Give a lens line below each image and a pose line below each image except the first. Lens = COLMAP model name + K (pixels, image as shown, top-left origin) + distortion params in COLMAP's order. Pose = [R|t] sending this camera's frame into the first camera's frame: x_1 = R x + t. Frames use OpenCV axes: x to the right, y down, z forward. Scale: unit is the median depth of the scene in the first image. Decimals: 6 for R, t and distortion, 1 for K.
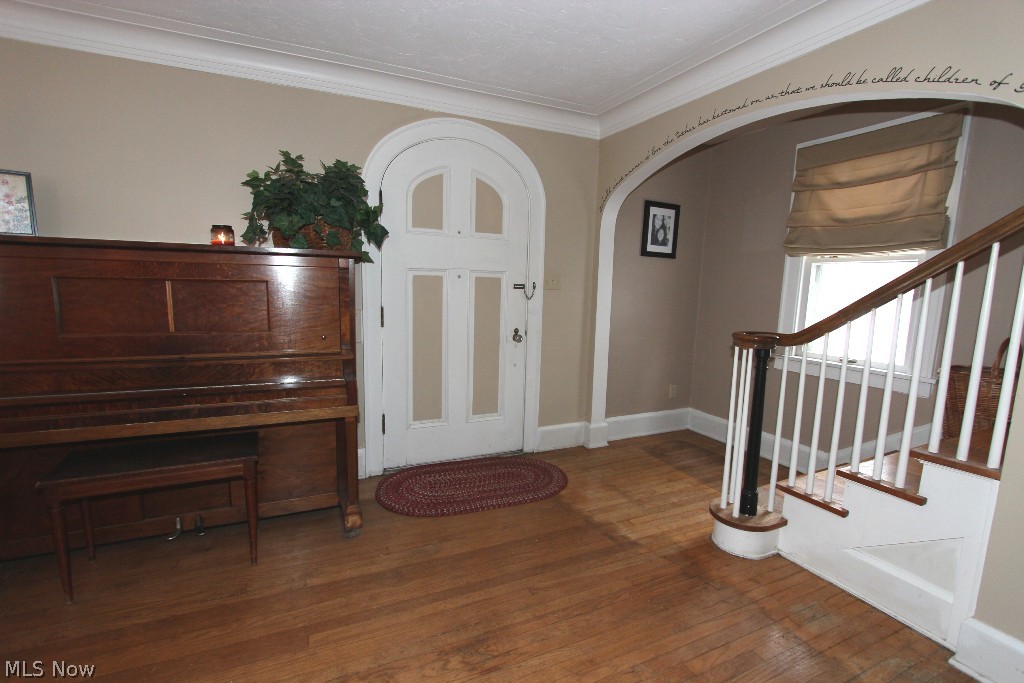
lens RADIAL K [[470.2, 0, 510.7], [0, 470.2, 340.7], [0, 0, 1]] dist [-0.017792, 0.000935]
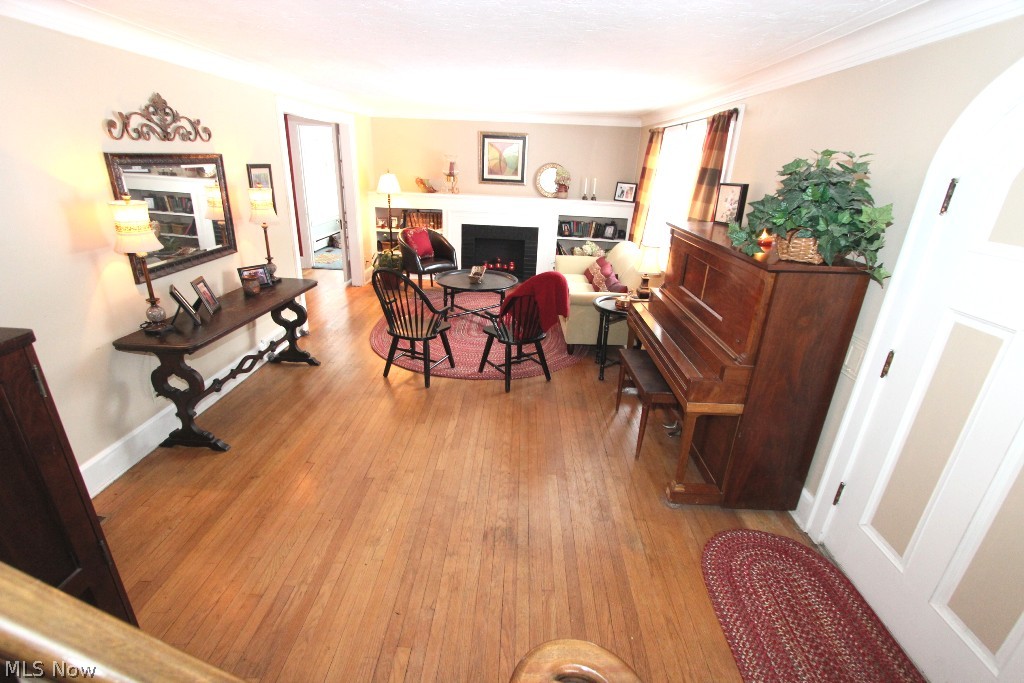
lens RADIAL K [[470.2, 0, 507.0], [0, 470.2, 348.0], [0, 0, 1]] dist [-0.017792, 0.000935]
pose [[-0.447818, 0.280717, -0.848915, 0.903307], [-0.176023, 0.903178, 0.391516, -0.395696], [0.876627, 0.324757, -0.355047, 1.206844]]
